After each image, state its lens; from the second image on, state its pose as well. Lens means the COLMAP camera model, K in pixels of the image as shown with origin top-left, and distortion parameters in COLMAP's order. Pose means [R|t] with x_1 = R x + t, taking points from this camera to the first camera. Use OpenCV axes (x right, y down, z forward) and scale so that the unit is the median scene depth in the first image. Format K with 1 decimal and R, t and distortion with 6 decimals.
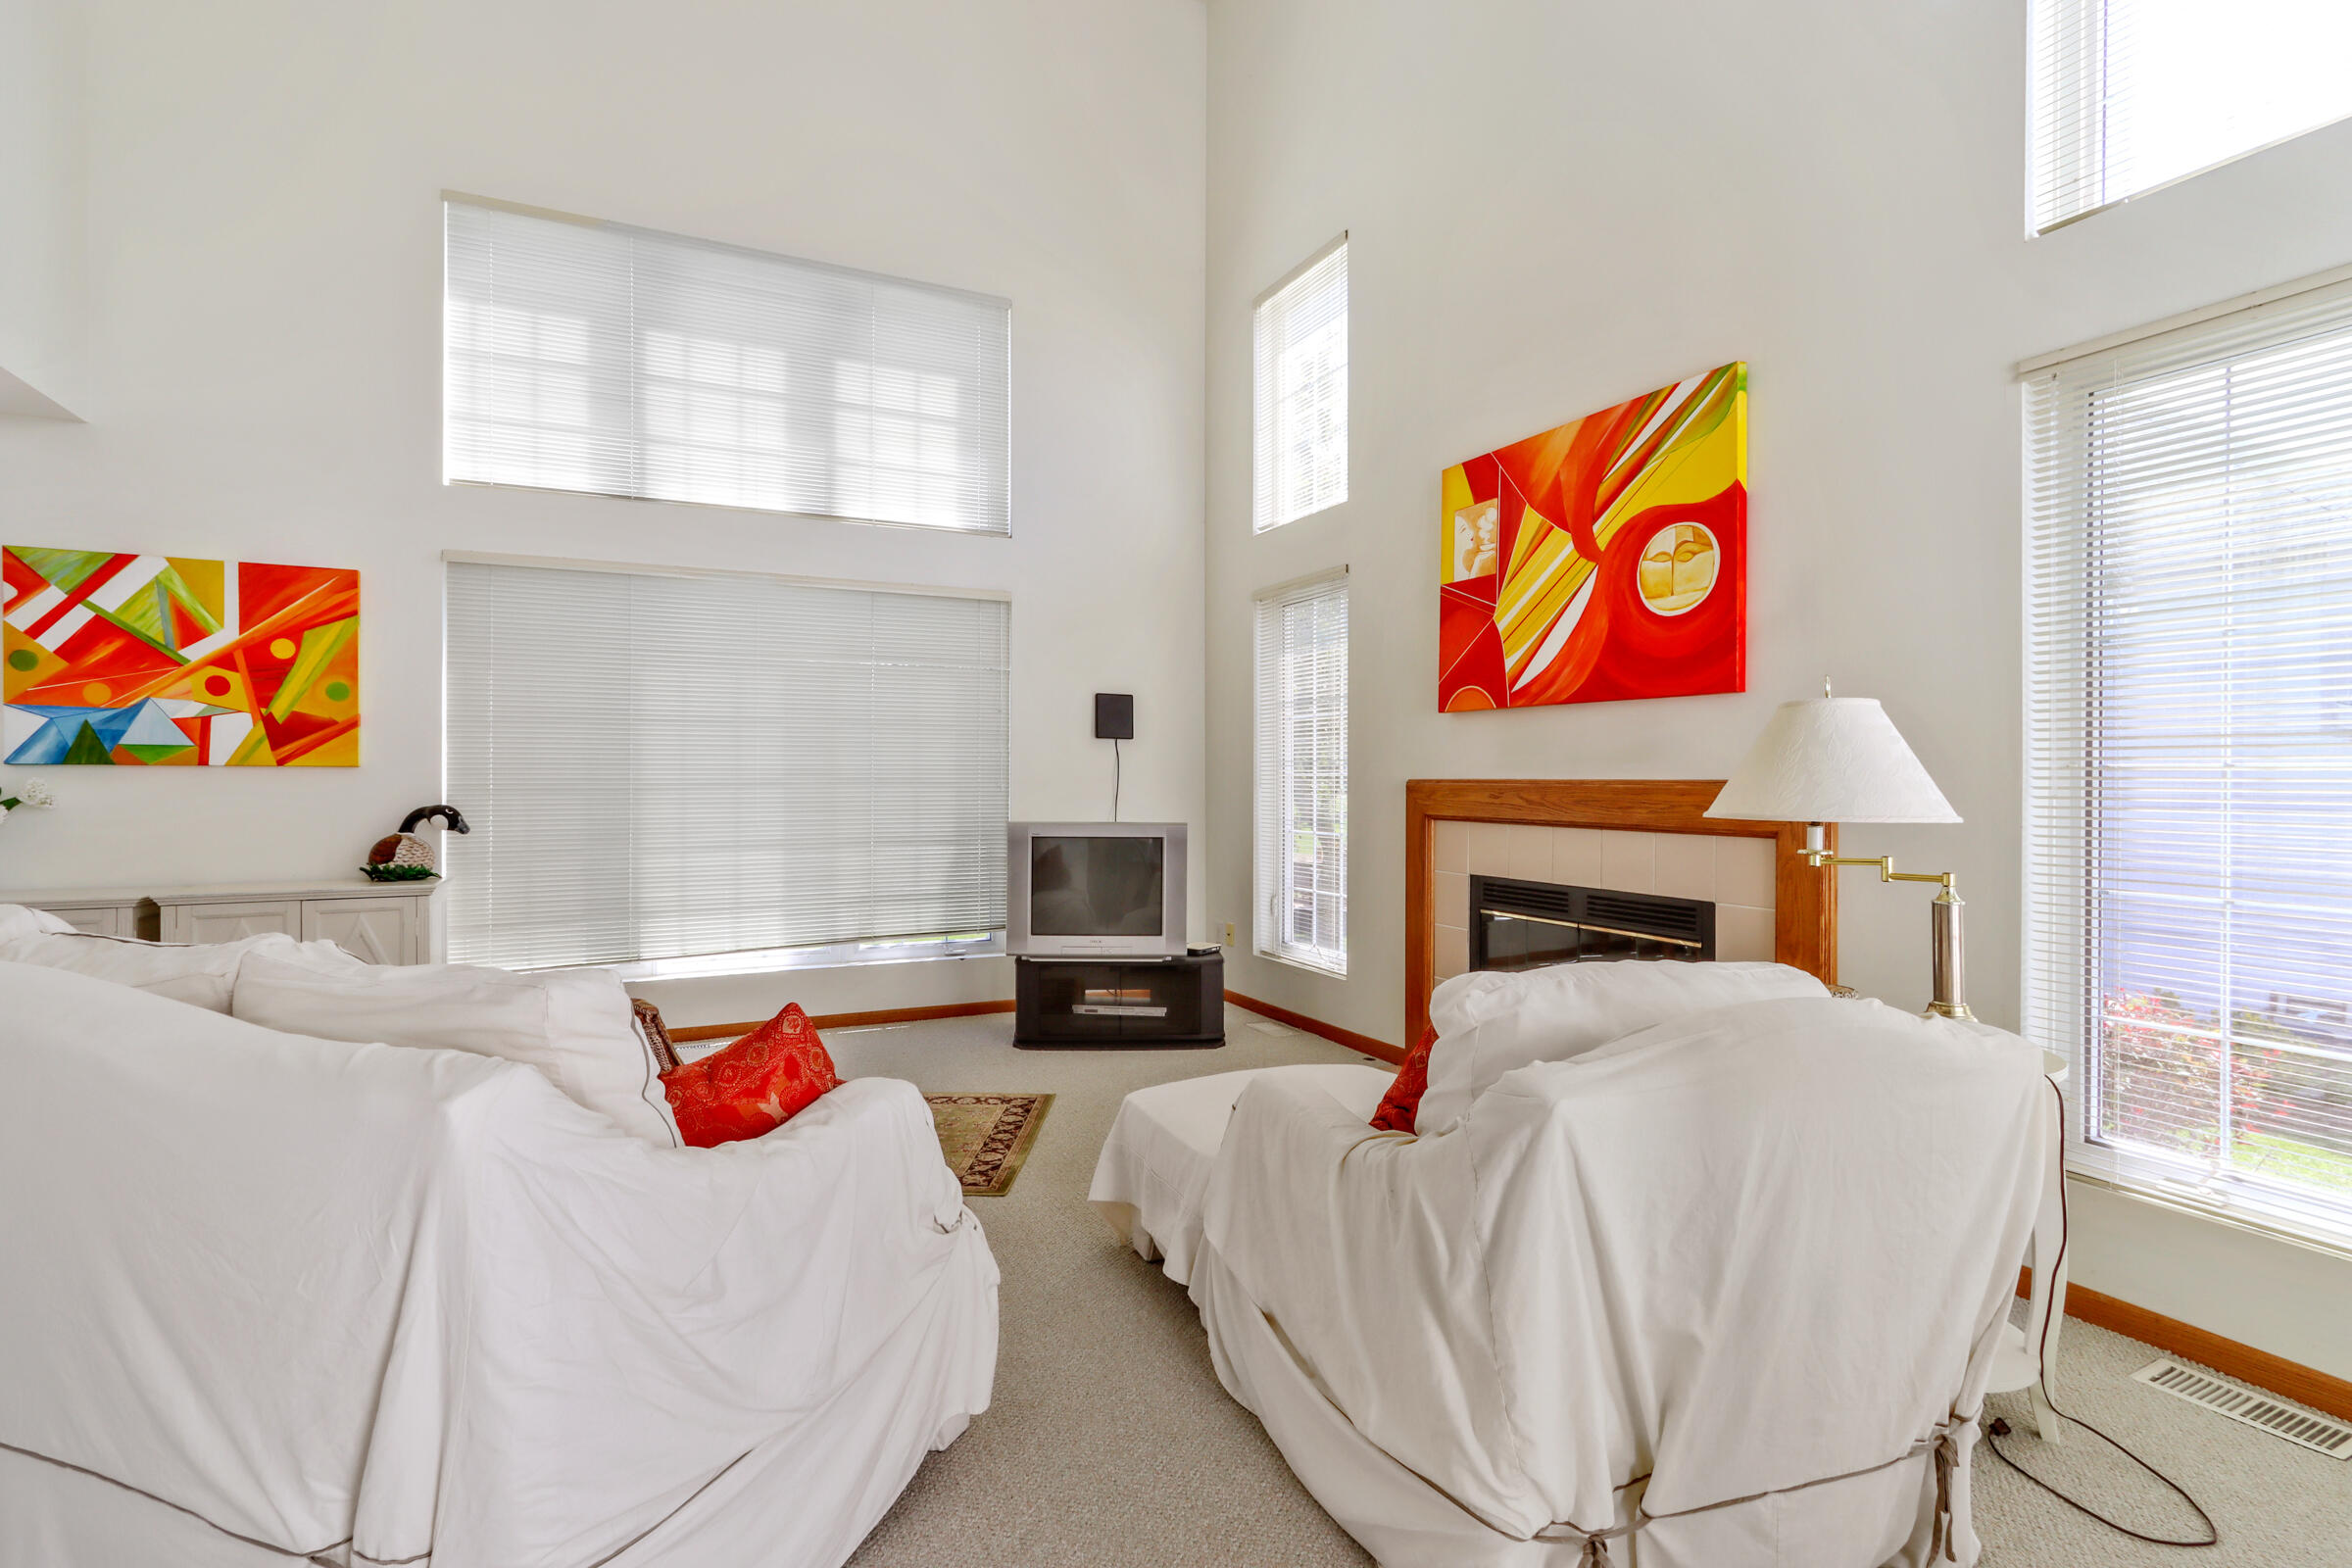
lens RADIAL K [[1104.1, 0, 1155.3], [0, 1104.1, 749.1], [0, 0, 1]] dist [0.002573, 0.002687]
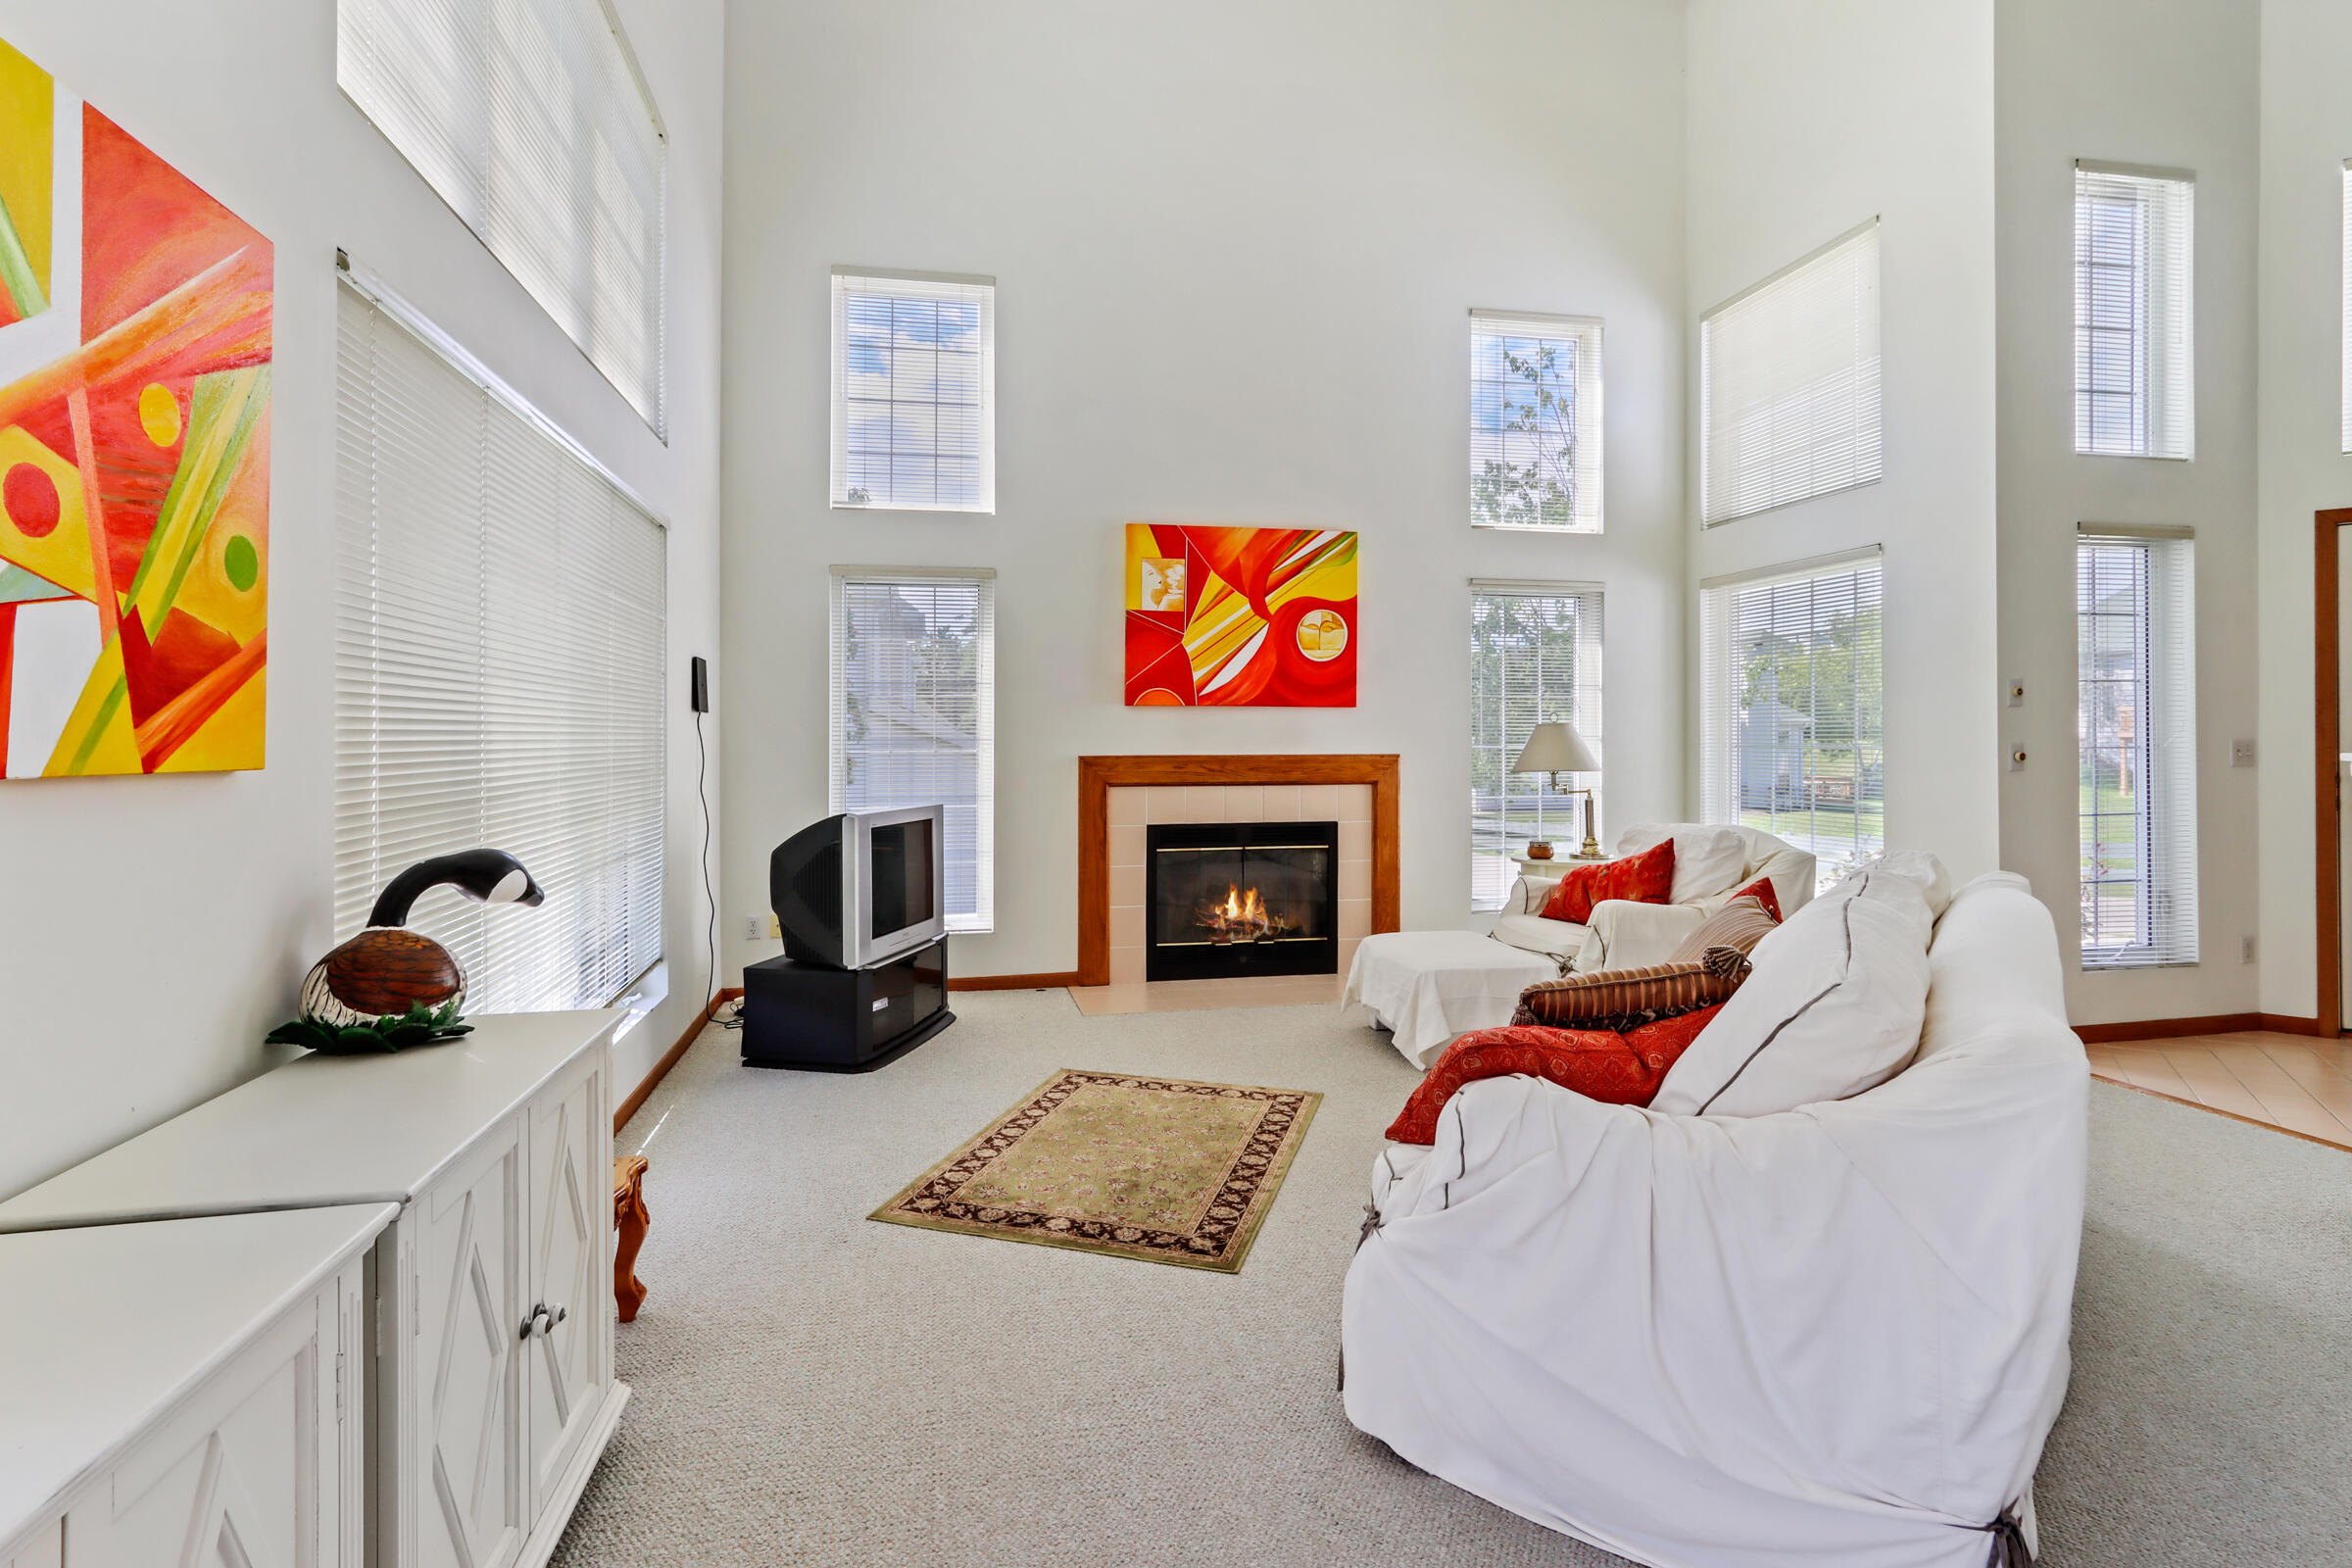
lens RADIAL K [[1104.1, 0, 1138.1], [0, 1104.1, 710.2], [0, 0, 1]] dist [0.002573, 0.002687]
pose [[0.267384, 0.022687, 0.963323, -1.056128], [-0.019761, 0.999642, -0.018058, -0.003665], [-0.963387, -0.014208, 0.267737, 0.650112]]
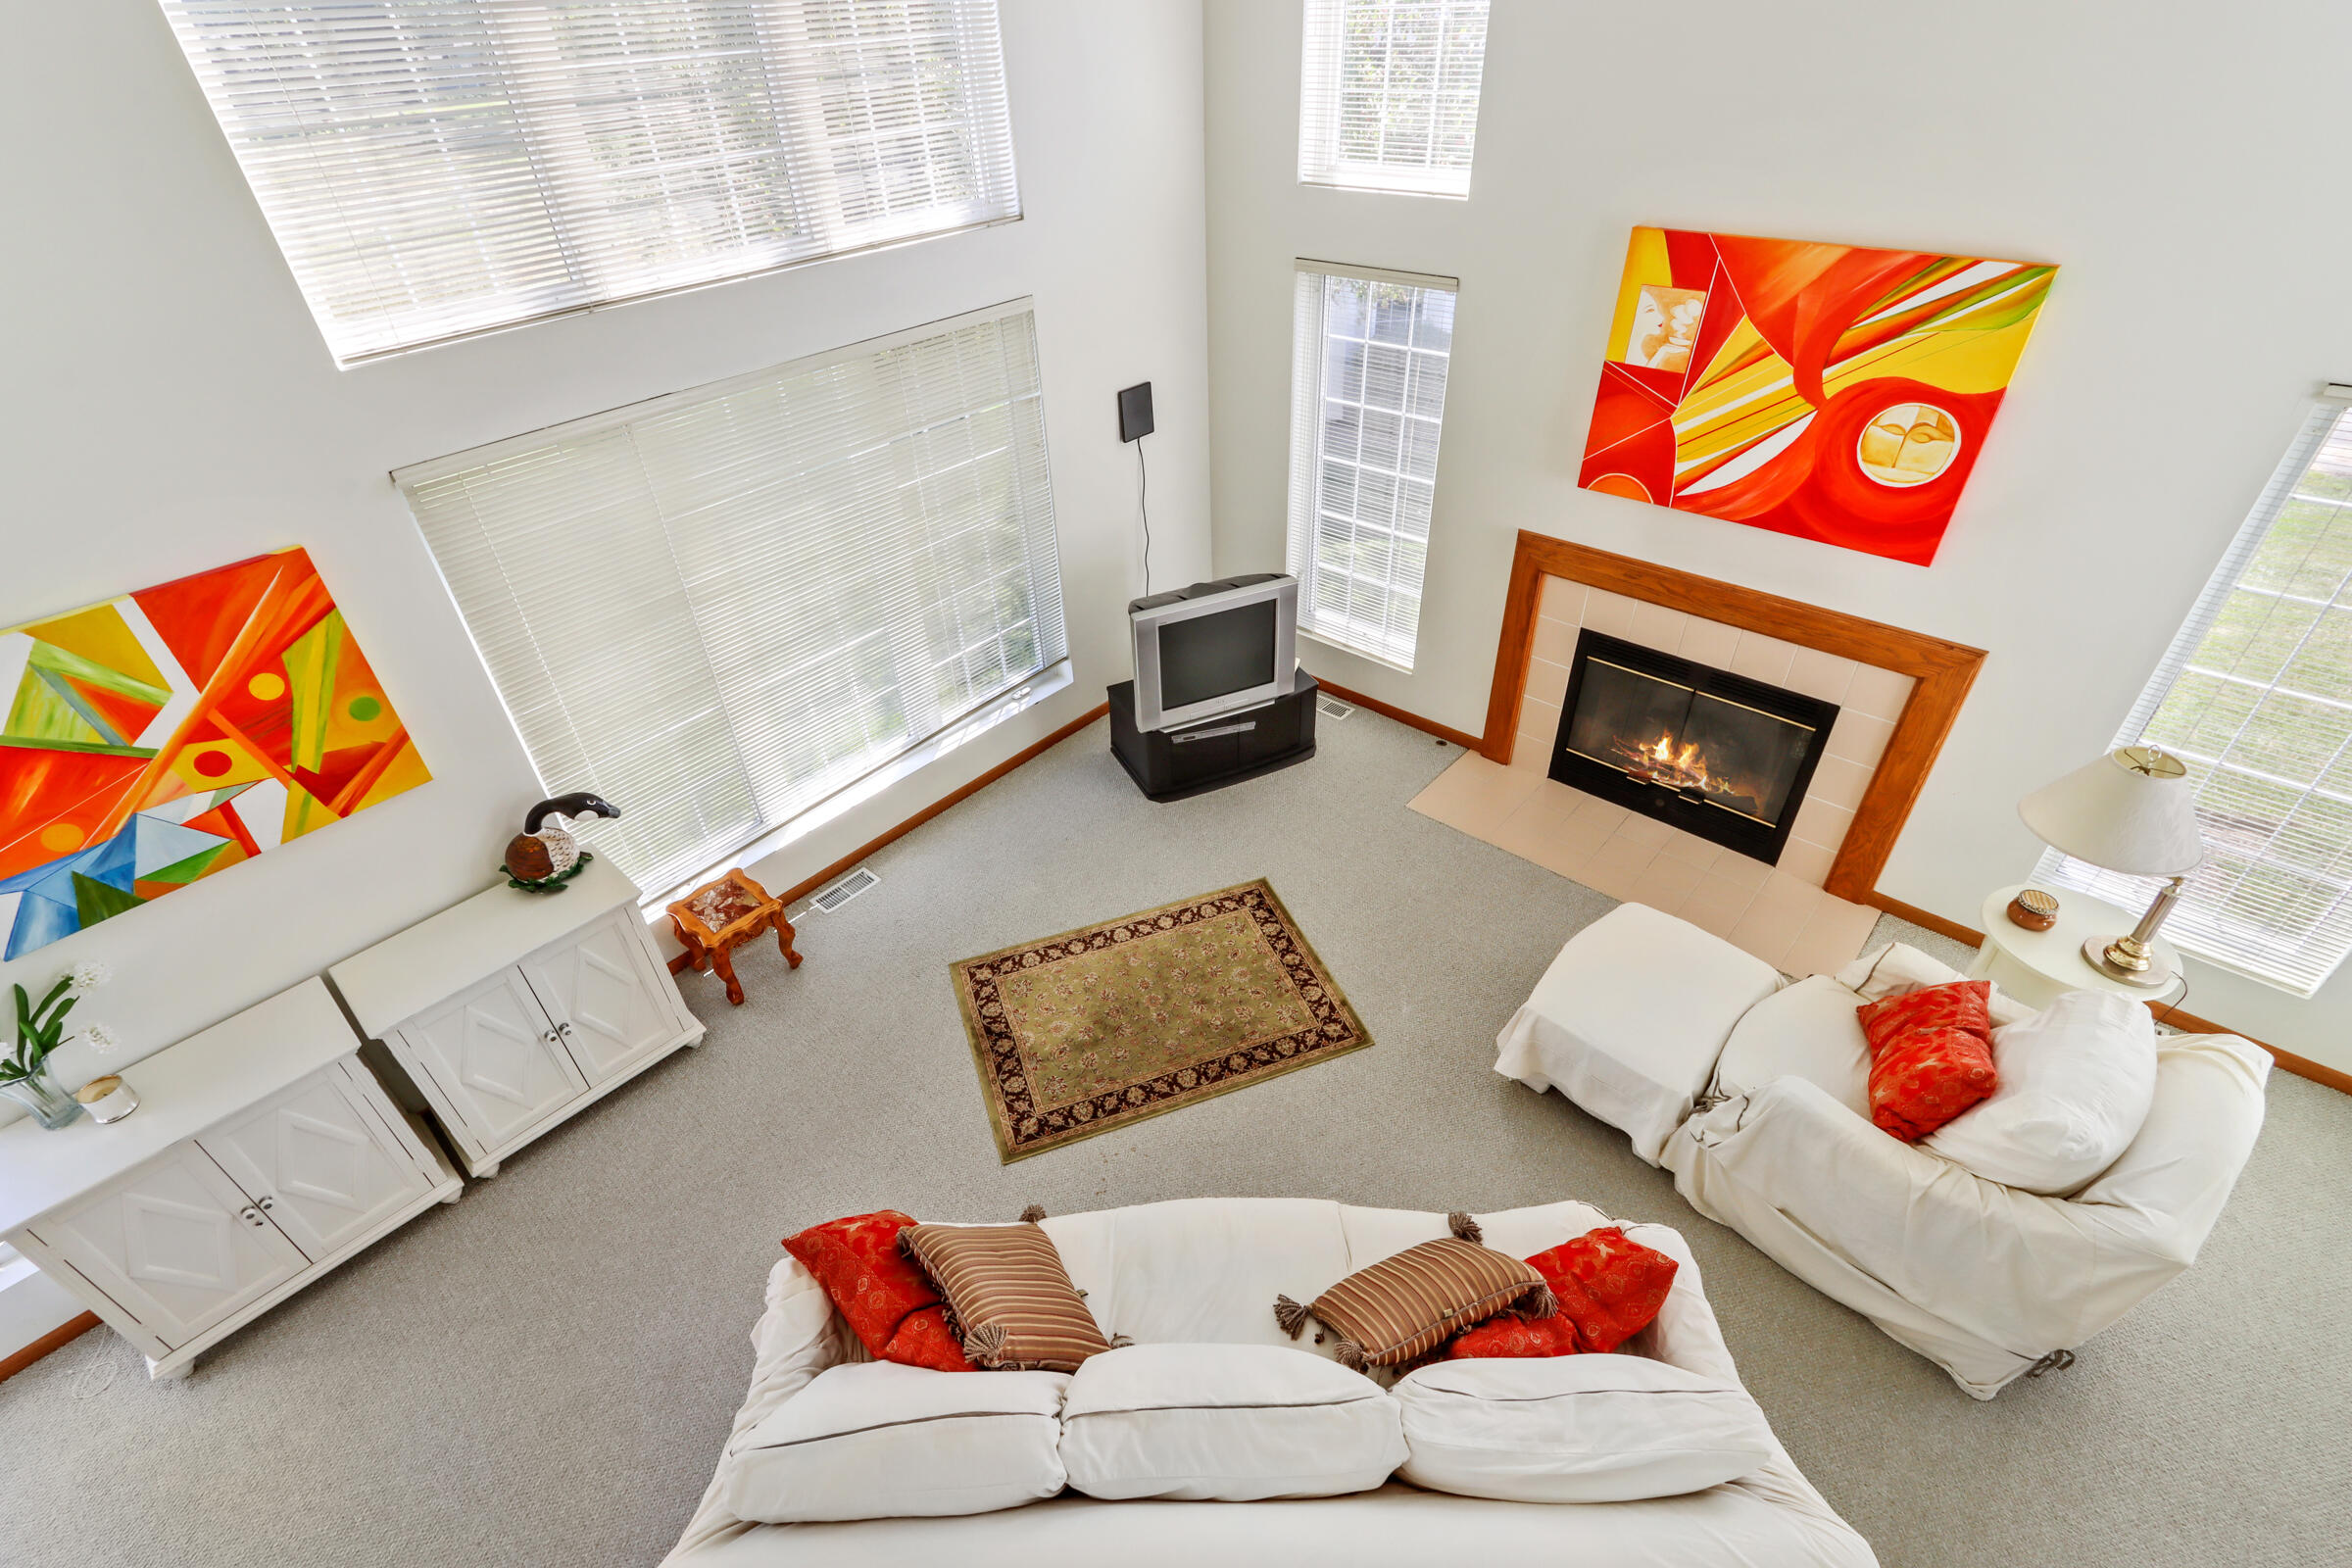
lens RADIAL K [[1104.1, 0, 1169.9], [0, 1104.1, 797.9], [0, 0, 1]] dist [0.002573, 0.002687]
pose [[0.922440, -0.256516, 0.288625, -0.492168], [0.025885, 0.786857, 0.616592, -0.470563], [-0.385272, -0.561298, 0.732469, 0.225083]]
